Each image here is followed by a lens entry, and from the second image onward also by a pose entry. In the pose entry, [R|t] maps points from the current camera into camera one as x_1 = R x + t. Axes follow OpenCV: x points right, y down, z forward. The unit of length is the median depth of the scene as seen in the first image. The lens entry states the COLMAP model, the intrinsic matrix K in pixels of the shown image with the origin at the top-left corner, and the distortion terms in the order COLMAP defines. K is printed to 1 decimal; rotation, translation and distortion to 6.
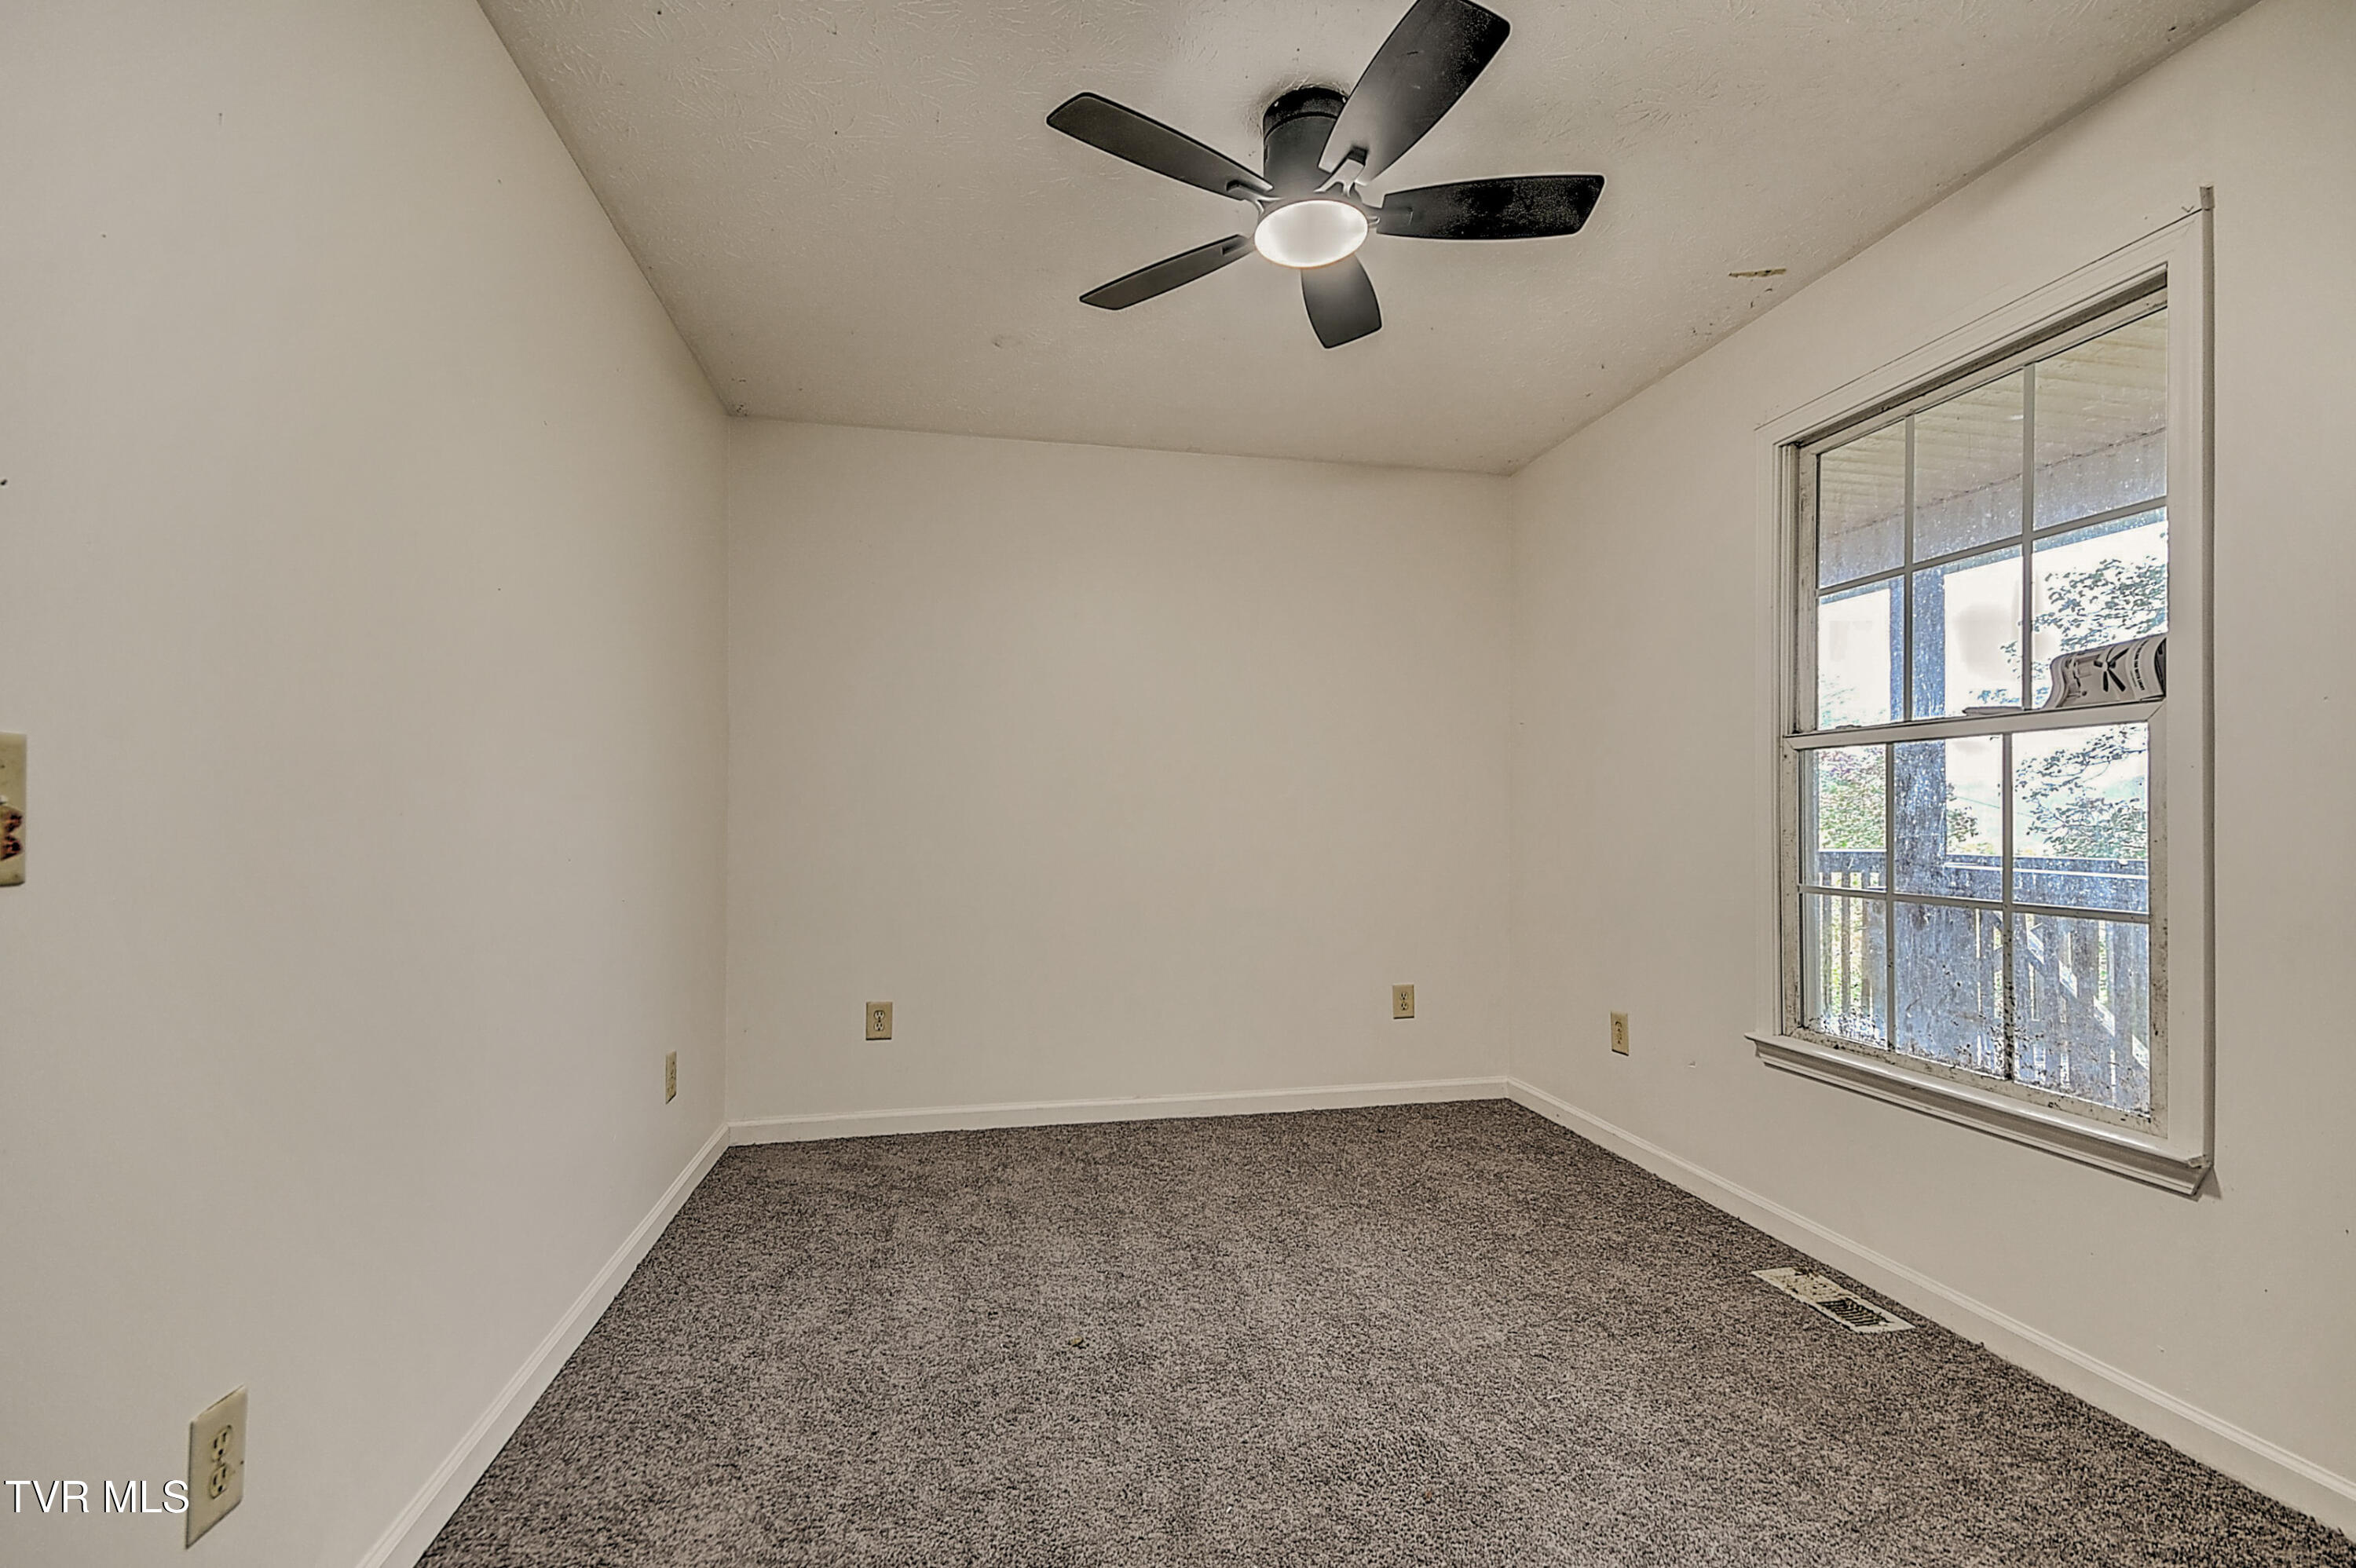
lens RADIAL K [[1016.9, 0, 1174.7], [0, 1016.9, 814.4], [0, 0, 1]] dist [0.002244, 0.067949]
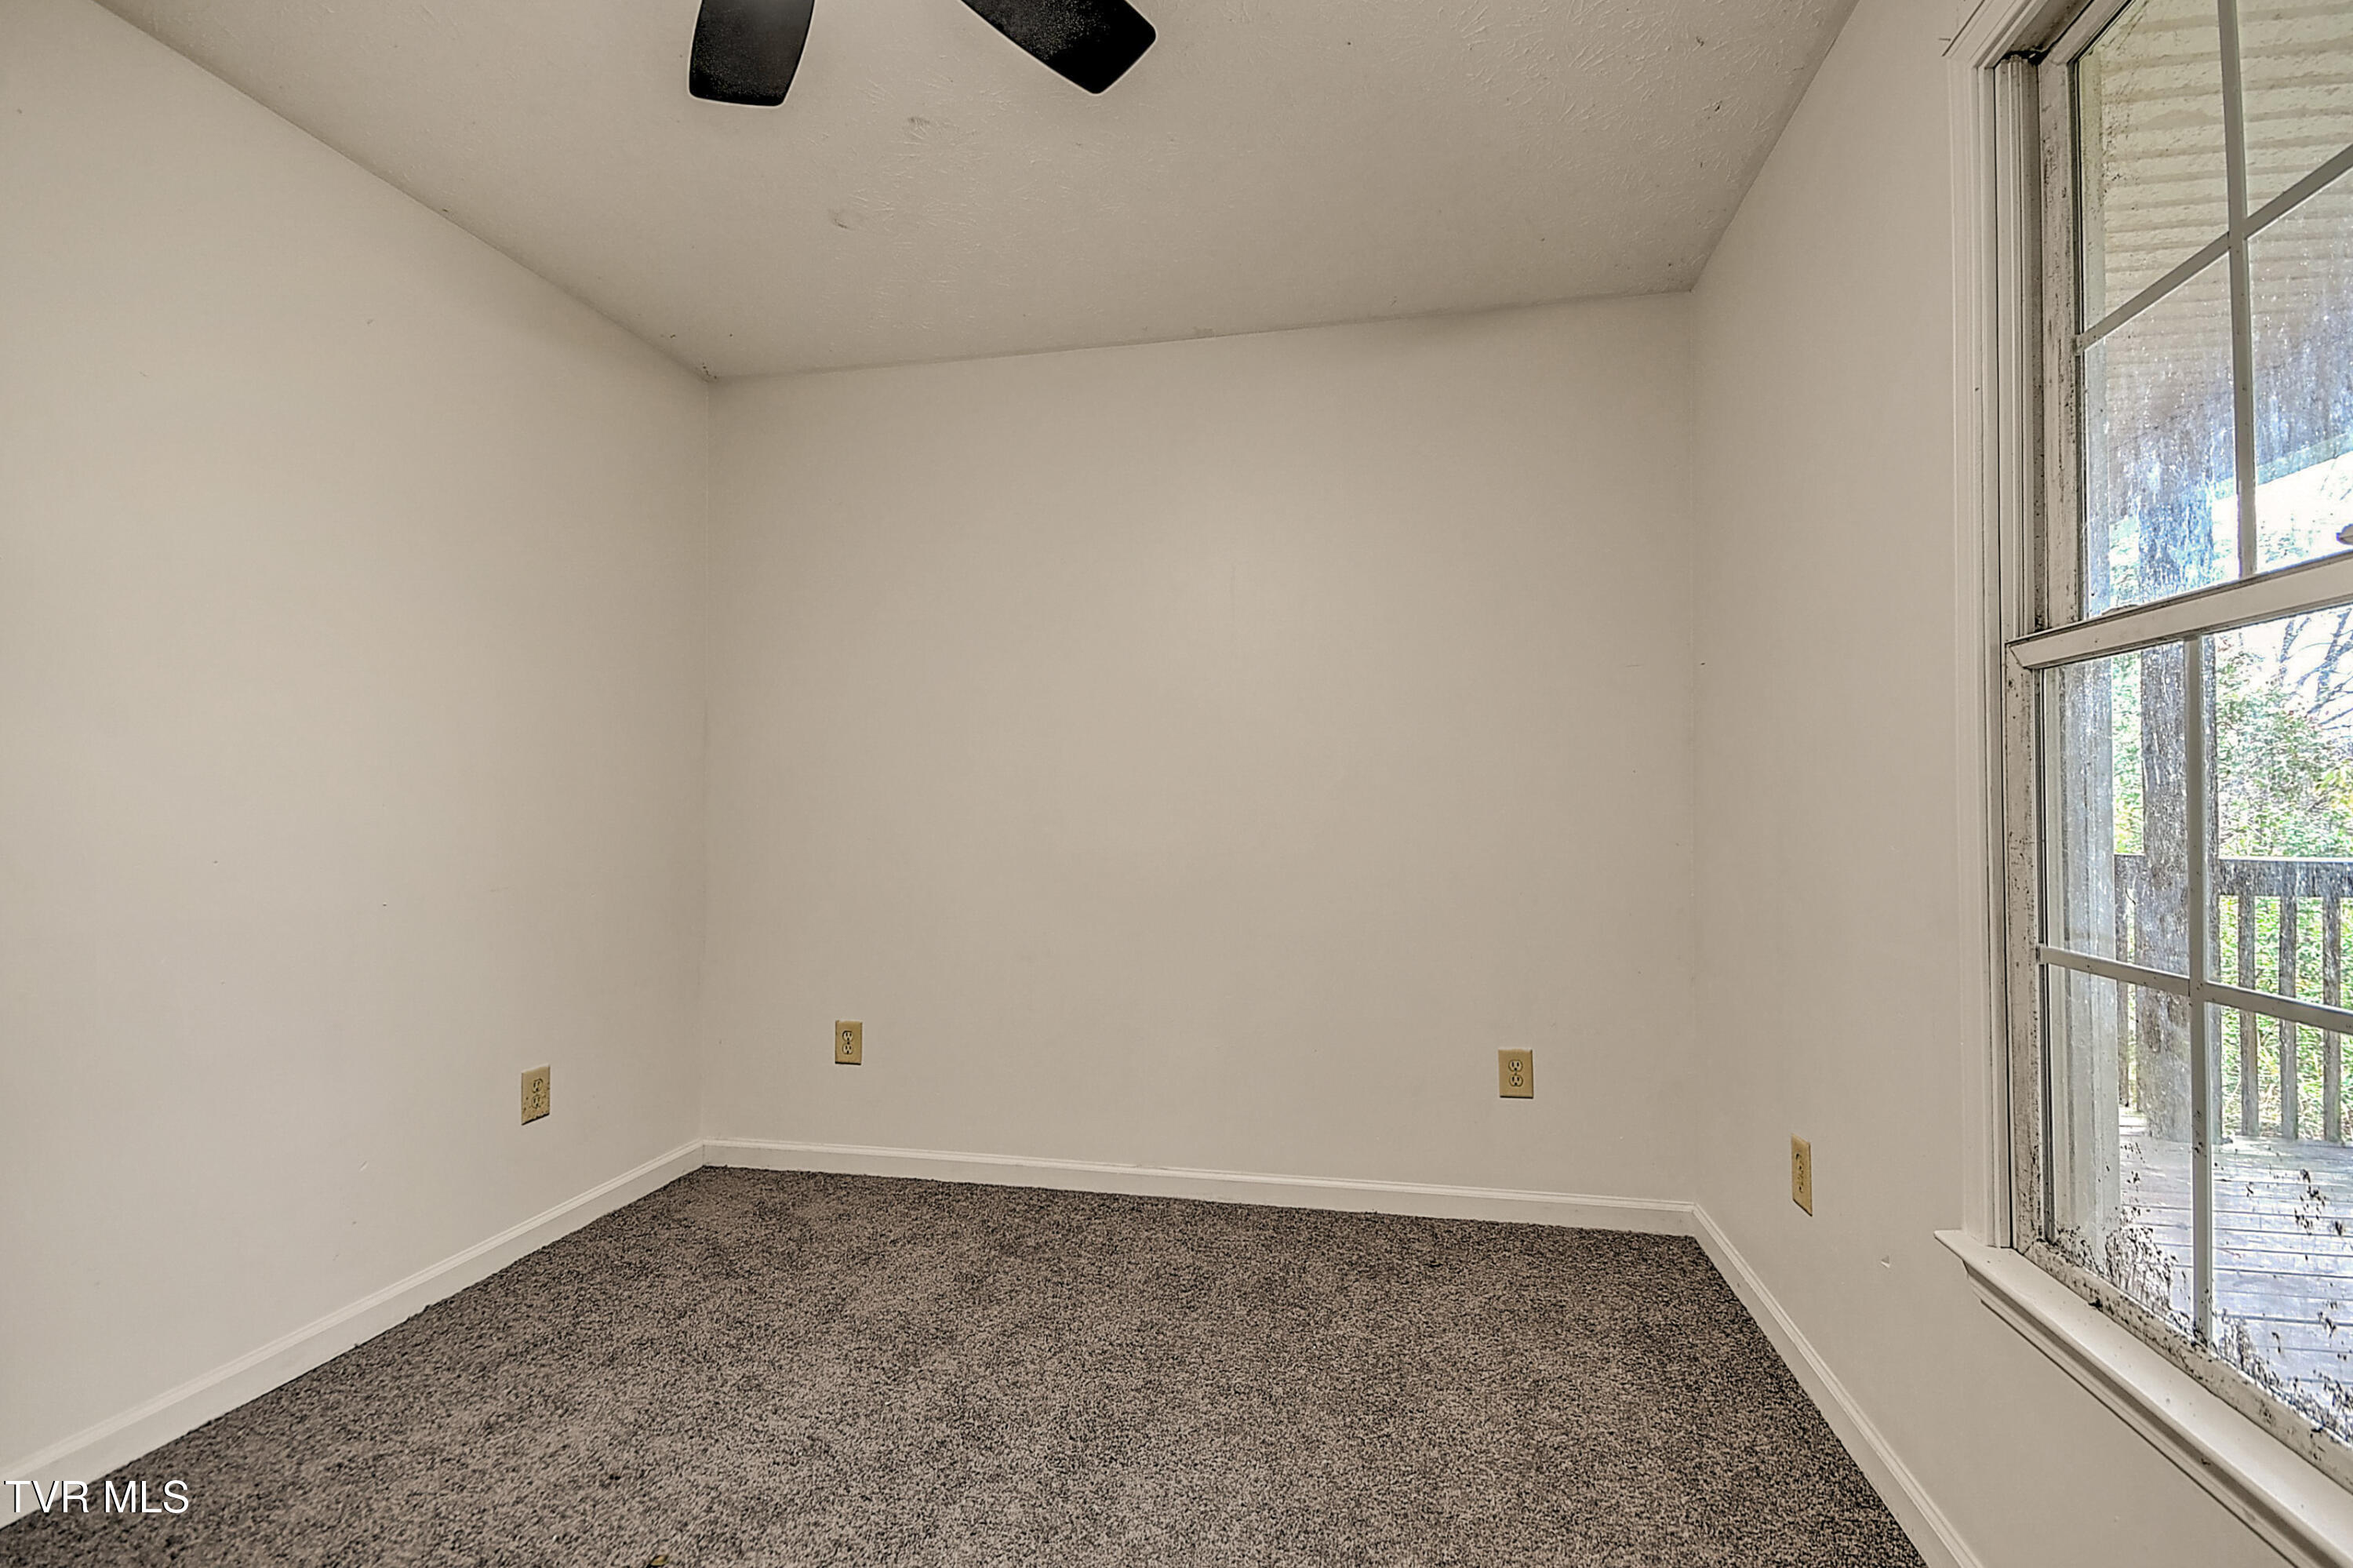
lens RADIAL K [[1018.2, 0, 1184.7], [0, 1018.2, 799.6], [0, 0, 1]] dist [0.031782, -0.010173]
pose [[0.922137, -0.006964, -0.386802, 0.356350], [0.004298, 0.999961, -0.007756, 0.001110], [0.386840, 0.005489, 0.922130, 0.328443]]
